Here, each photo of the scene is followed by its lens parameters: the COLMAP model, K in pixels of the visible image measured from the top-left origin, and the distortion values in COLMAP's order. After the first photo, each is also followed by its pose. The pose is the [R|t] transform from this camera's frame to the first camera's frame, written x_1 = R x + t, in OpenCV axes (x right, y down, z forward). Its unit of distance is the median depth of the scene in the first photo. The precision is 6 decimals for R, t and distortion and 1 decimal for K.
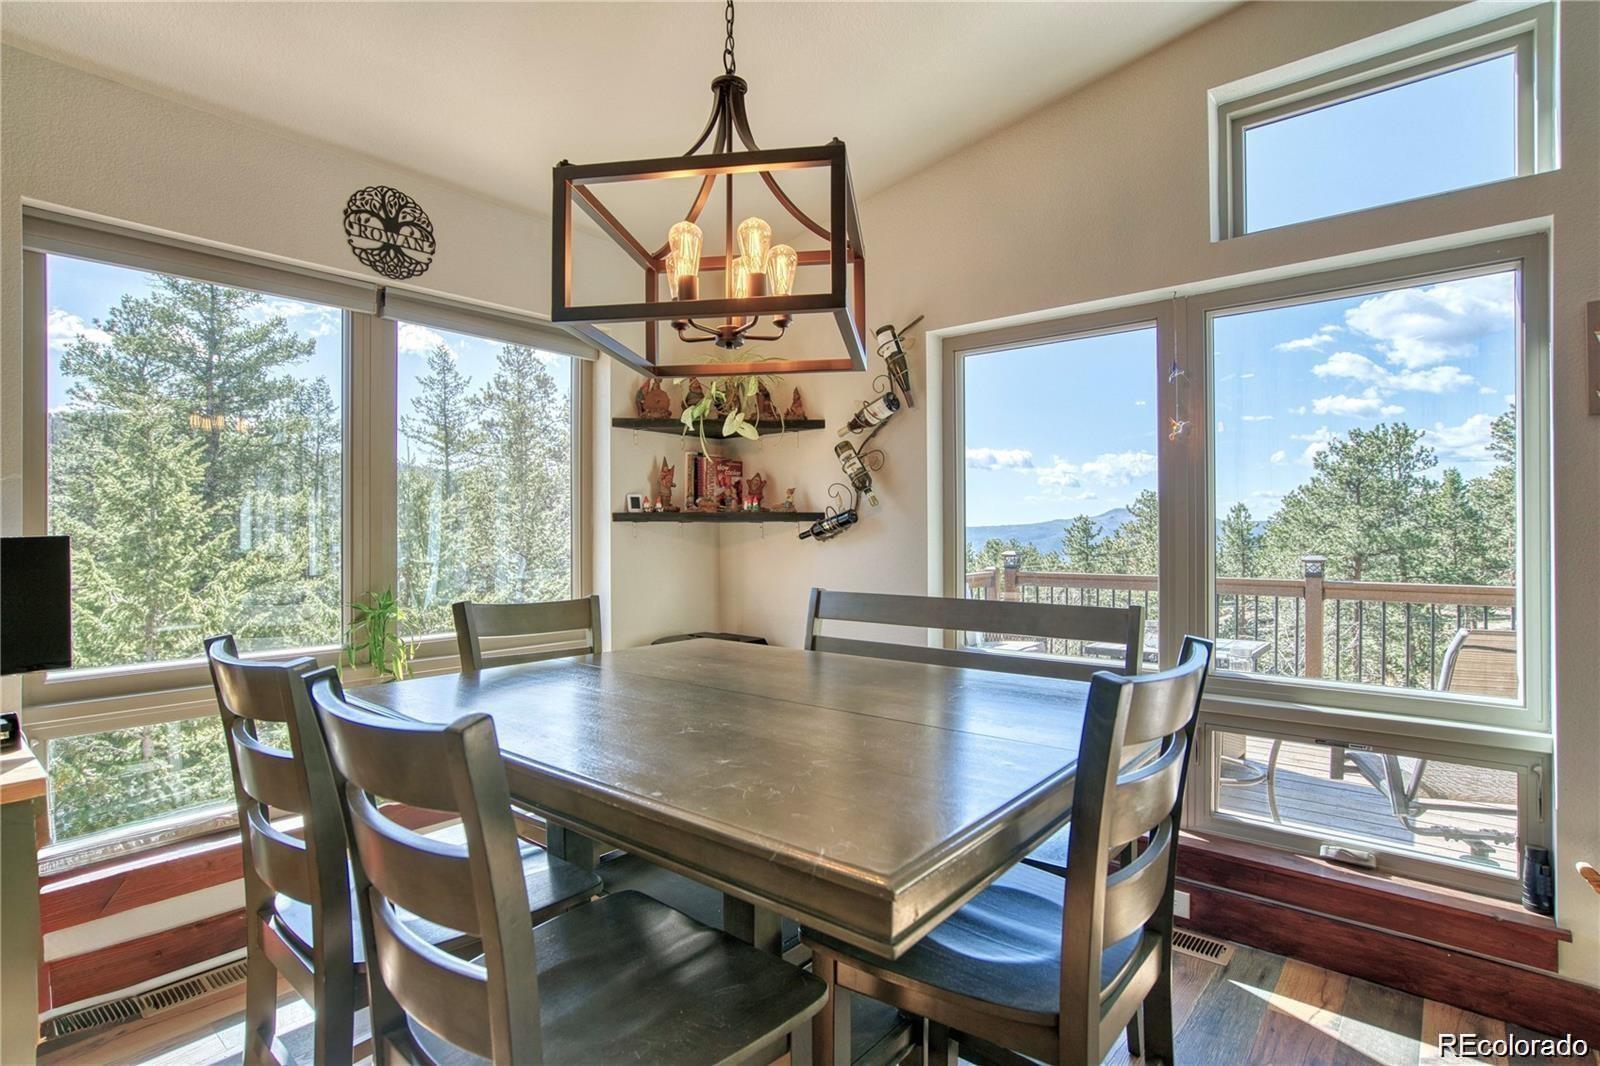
lens RADIAL K [[799.1, 0, 800.0], [0, 799.1, 533.0], [0, 0, 1]] dist [0.000605, -0.000010]
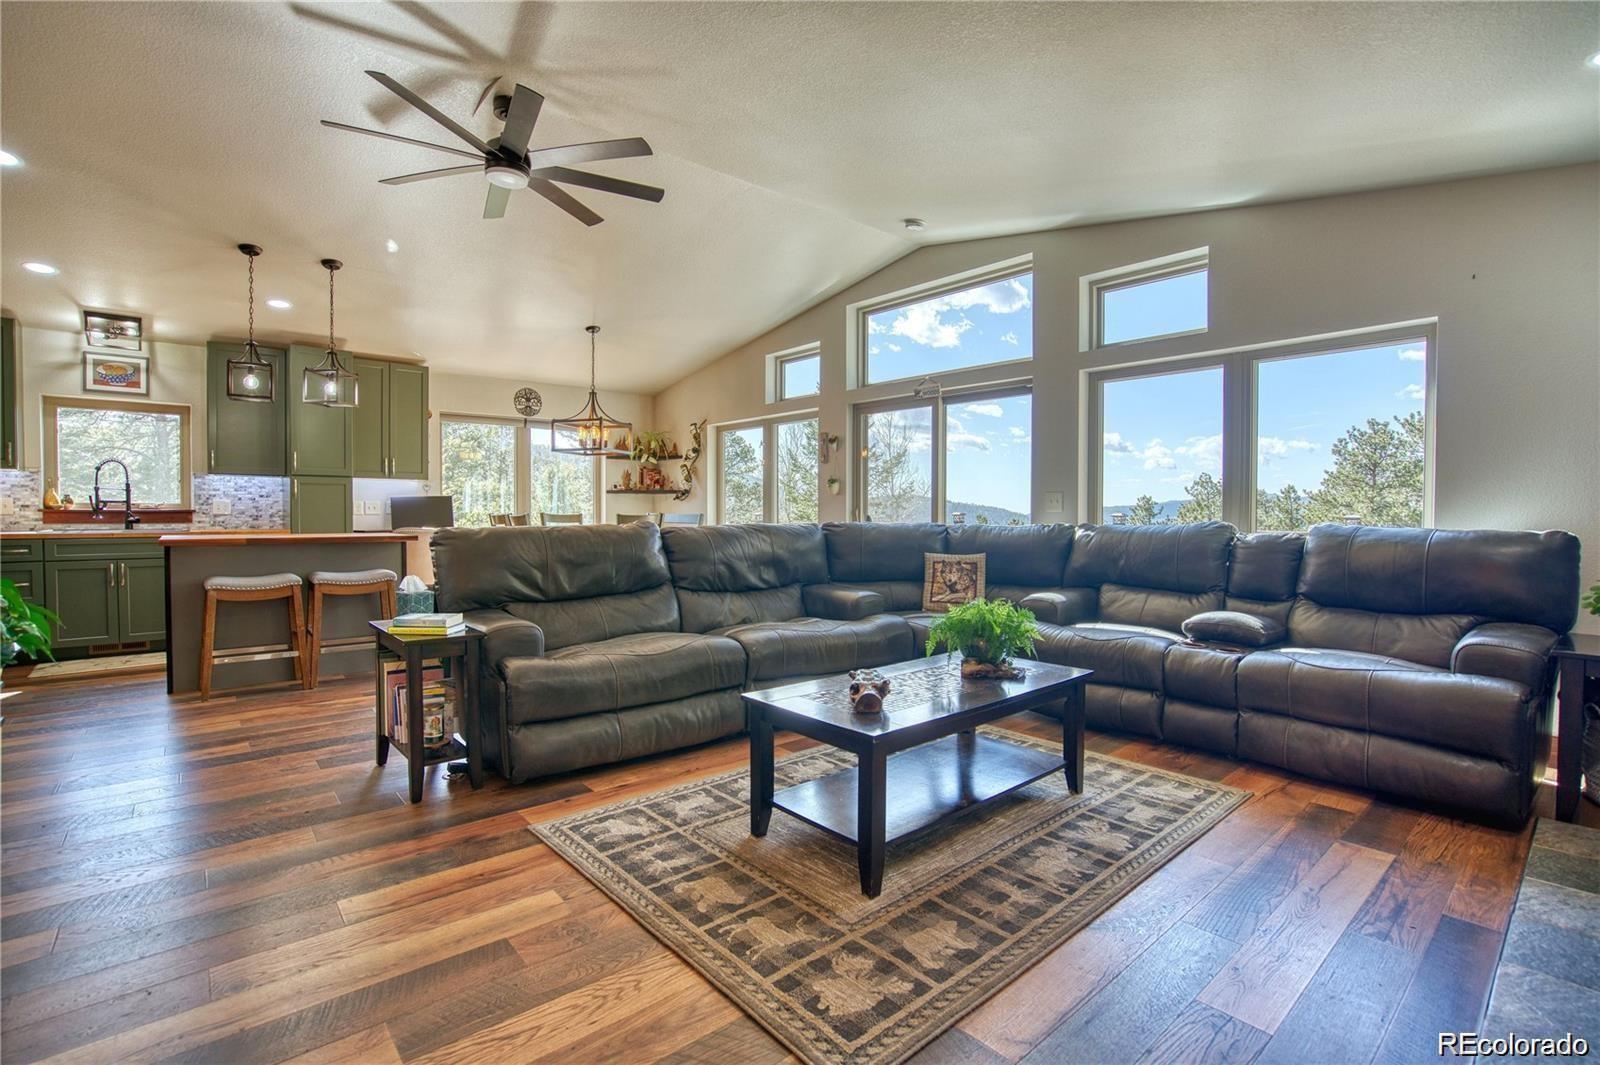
lens RADIAL K [[731.0, 0, 800.0], [0, 731.0, 532.5], [0, 0, 1]] dist [-0.028822, 0.000003]
pose [[0.988281, 0.008115, -0.152430, 0.803211], [-0.003928, 0.999607, 0.027748, 0.047304], [0.152596, -0.026824, 0.987925, -1.367340]]
